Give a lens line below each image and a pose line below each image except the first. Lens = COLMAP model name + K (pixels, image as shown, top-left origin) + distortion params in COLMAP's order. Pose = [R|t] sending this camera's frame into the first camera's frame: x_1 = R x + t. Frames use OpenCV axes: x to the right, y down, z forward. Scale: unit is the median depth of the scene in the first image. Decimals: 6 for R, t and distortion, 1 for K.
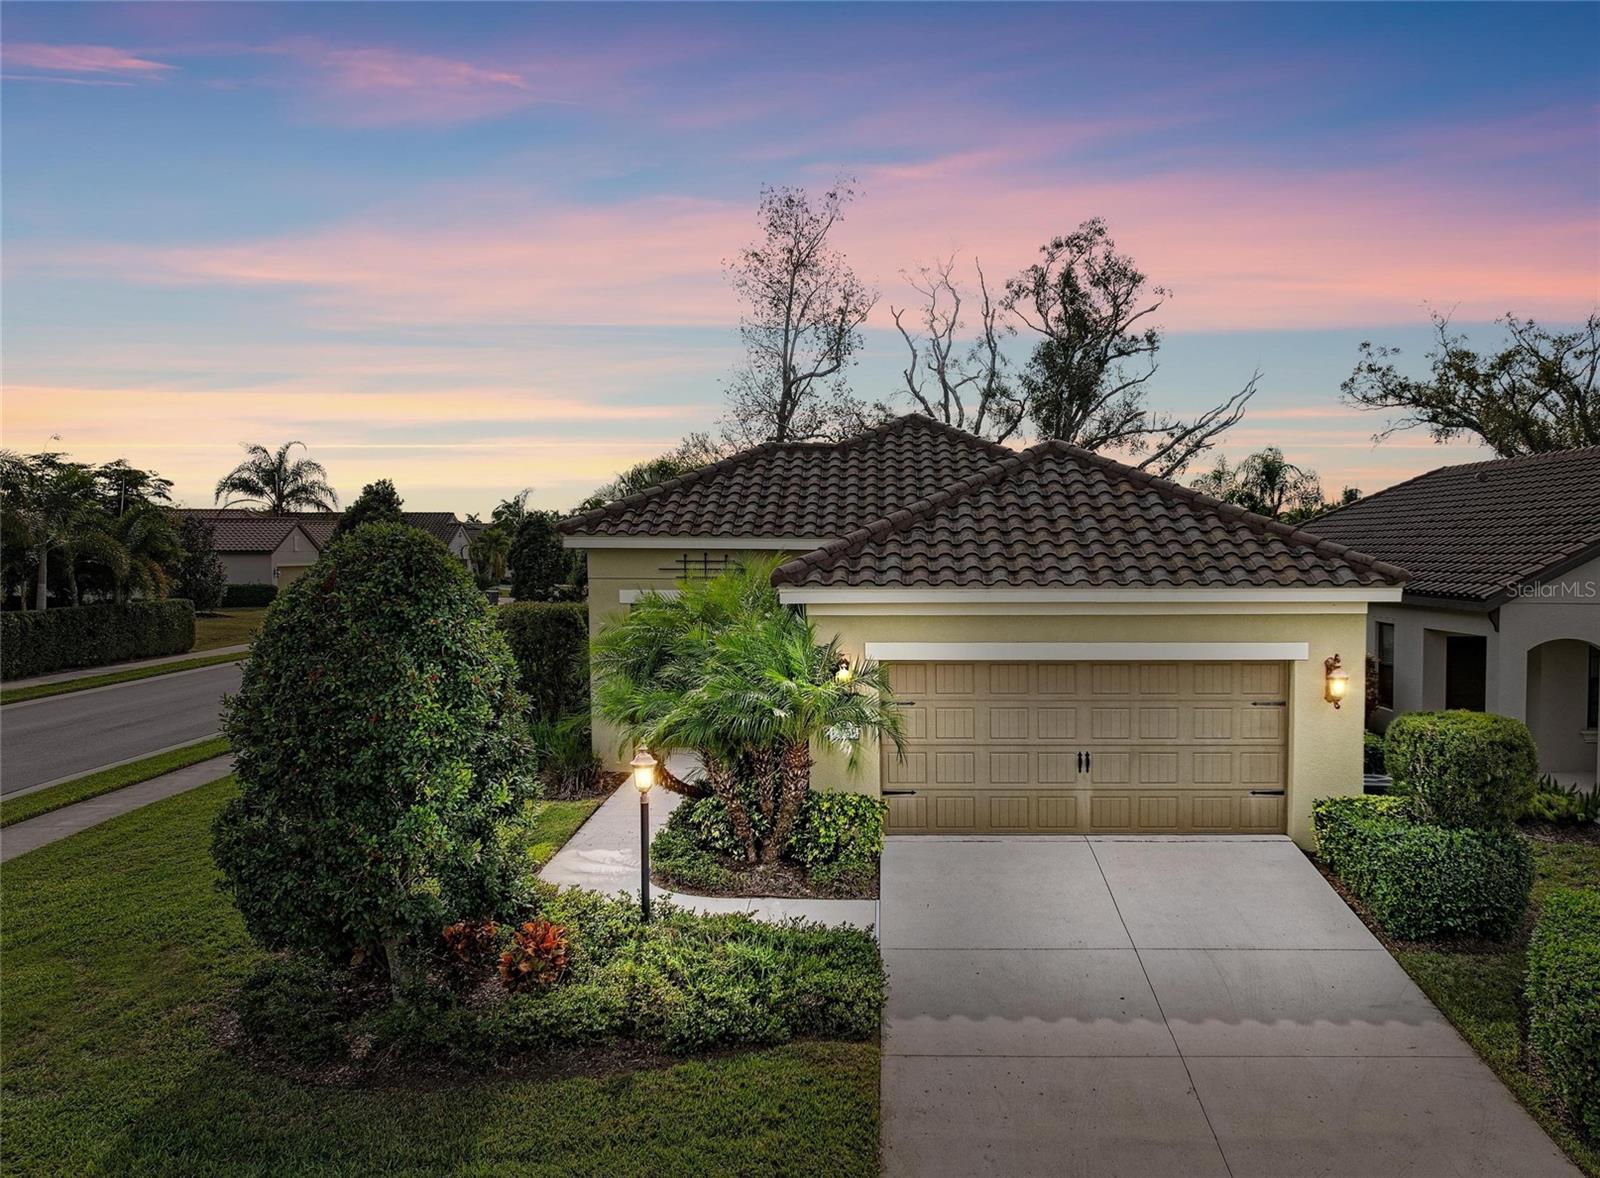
lens RADIAL K [[1383.6, 0, 884.5], [0, 1383.6, 589.4], [0, 0, 1]] dist [-0.023972, -0.007448]
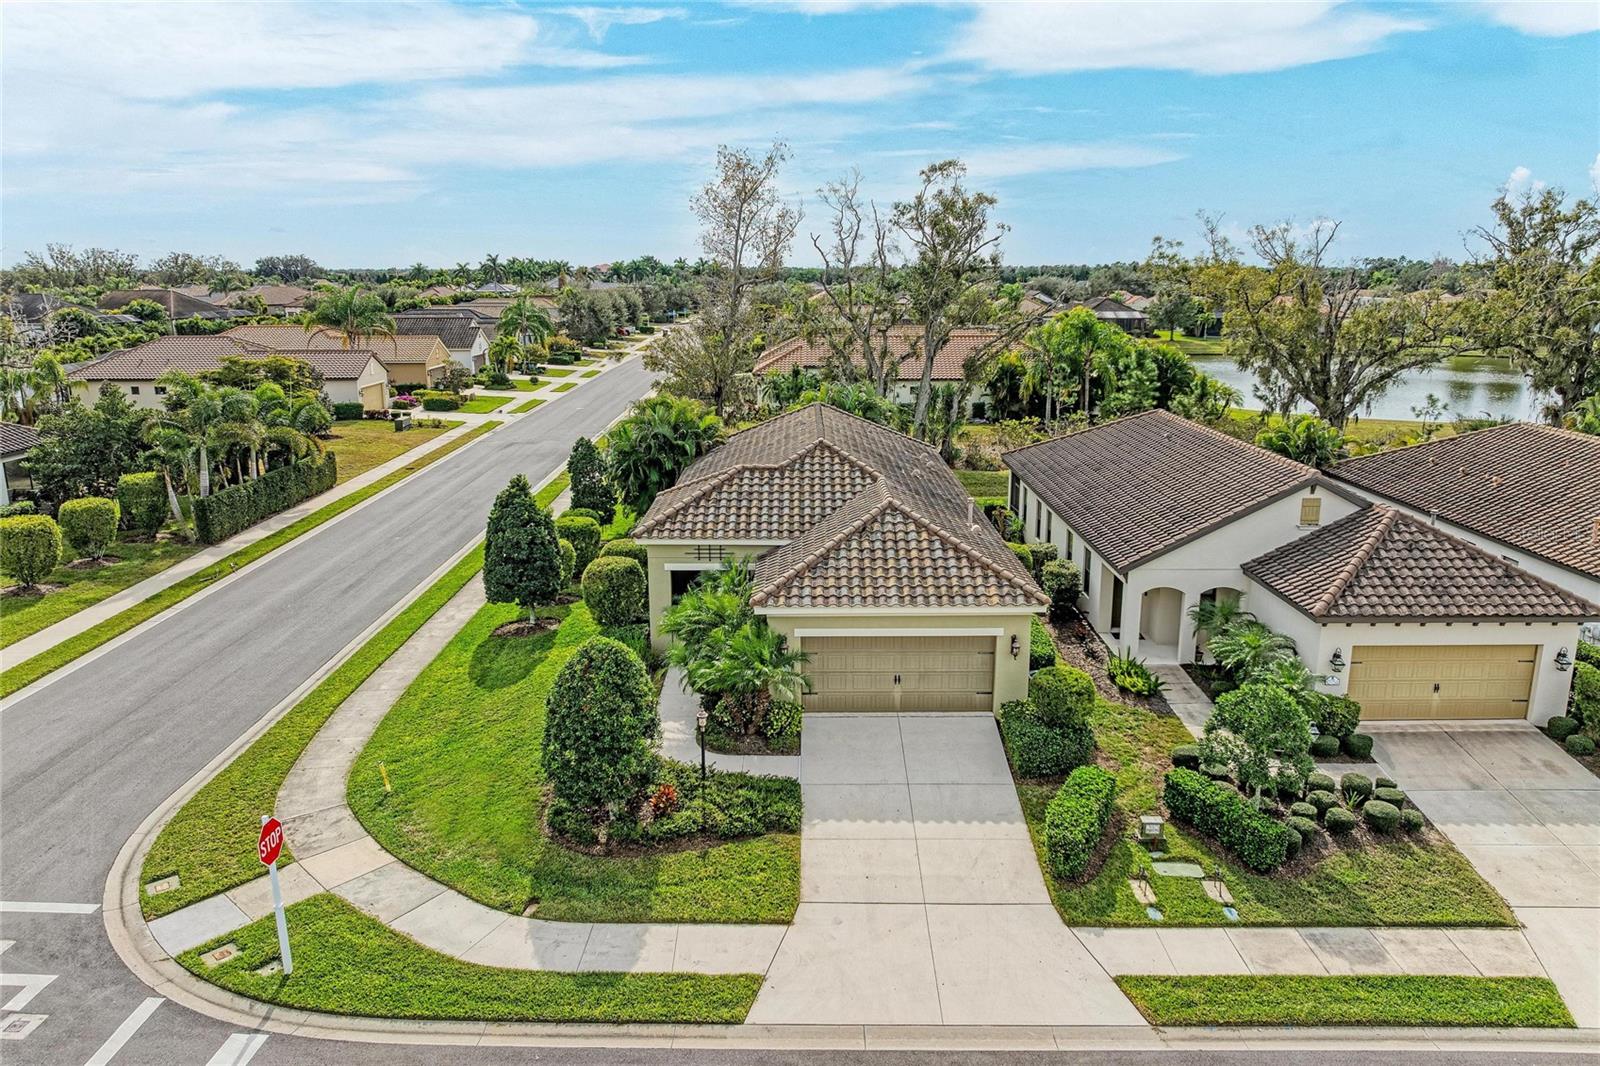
lens RADIAL K [[1109.7, 0, 826.1], [0, 1109.7, 531.5], [0, 0, 1]] dist [-0.027219, -0.000562]
pose [[0.999805, 0.005022, 0.019074, 0.001940], [-0.008222, 0.985126, 0.171634, -0.449621], [-0.017928, -0.171758, 0.984976, -0.729444]]
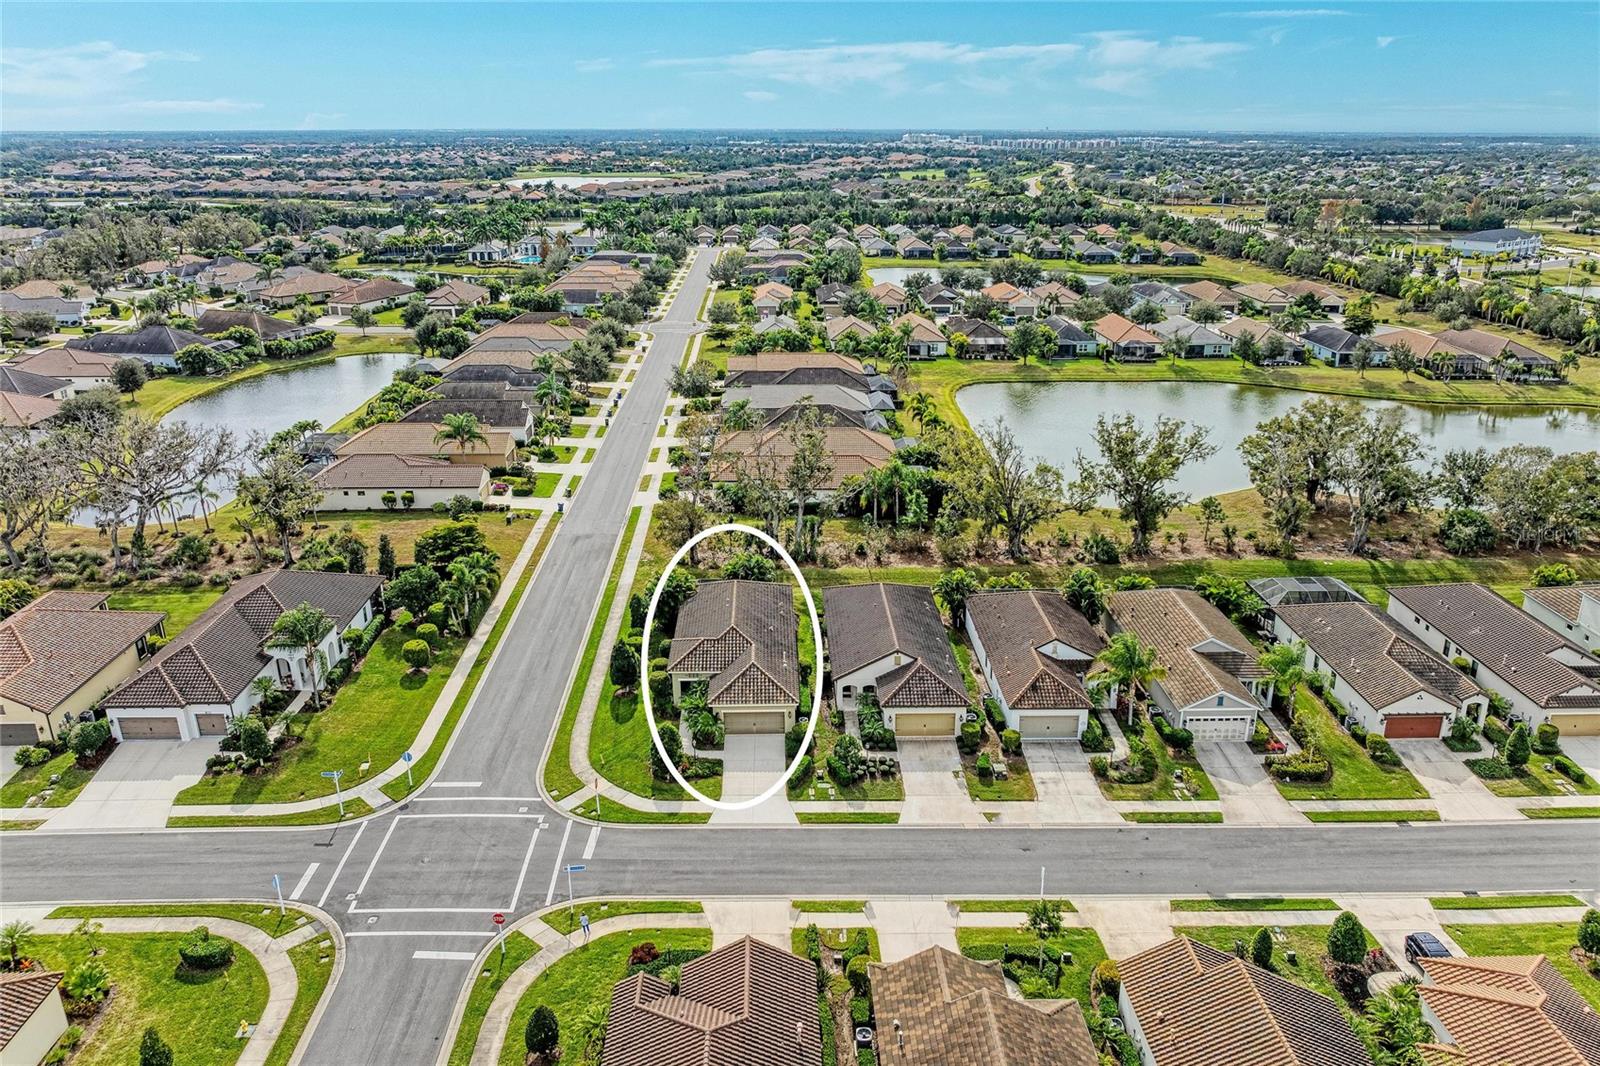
lens RADIAL K [[1098.7, 0, 800.0], [0, 1098.7, 533.0], [0, 0, 1]] dist [-0.011530, -0.001378]
pose [[0.999598, -0.002901, 0.028220, 0.246071], [-0.005319, 0.957952, 0.286878, -2.627417], [-0.027865, -0.286913, 0.957551, -4.402620]]
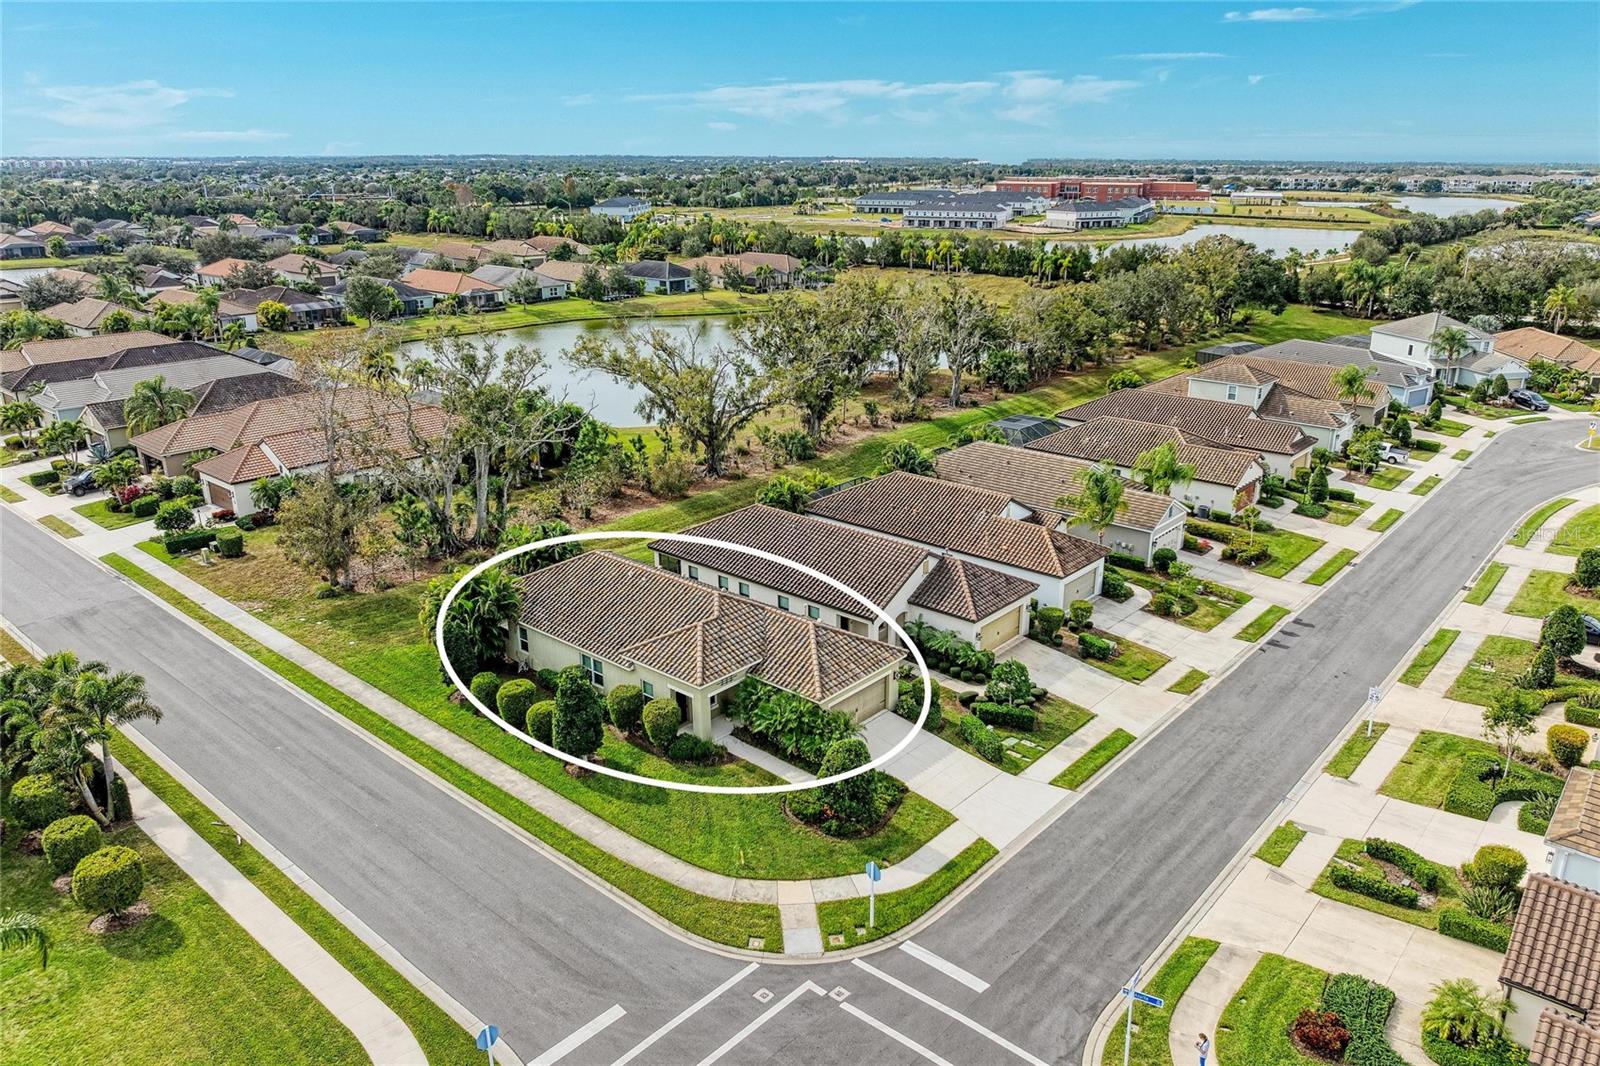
lens RADIAL K [[1098.7, 0, 800.0], [0, 1098.7, 533.0], [0, 0, 1]] dist [-0.011530, -0.001378]
pose [[0.653897, -0.237423, 0.718366, -2.619797], [0.037473, 0.958484, 0.282673, -1.582757], [-0.755655, -0.157919, 0.635647, -1.111564]]
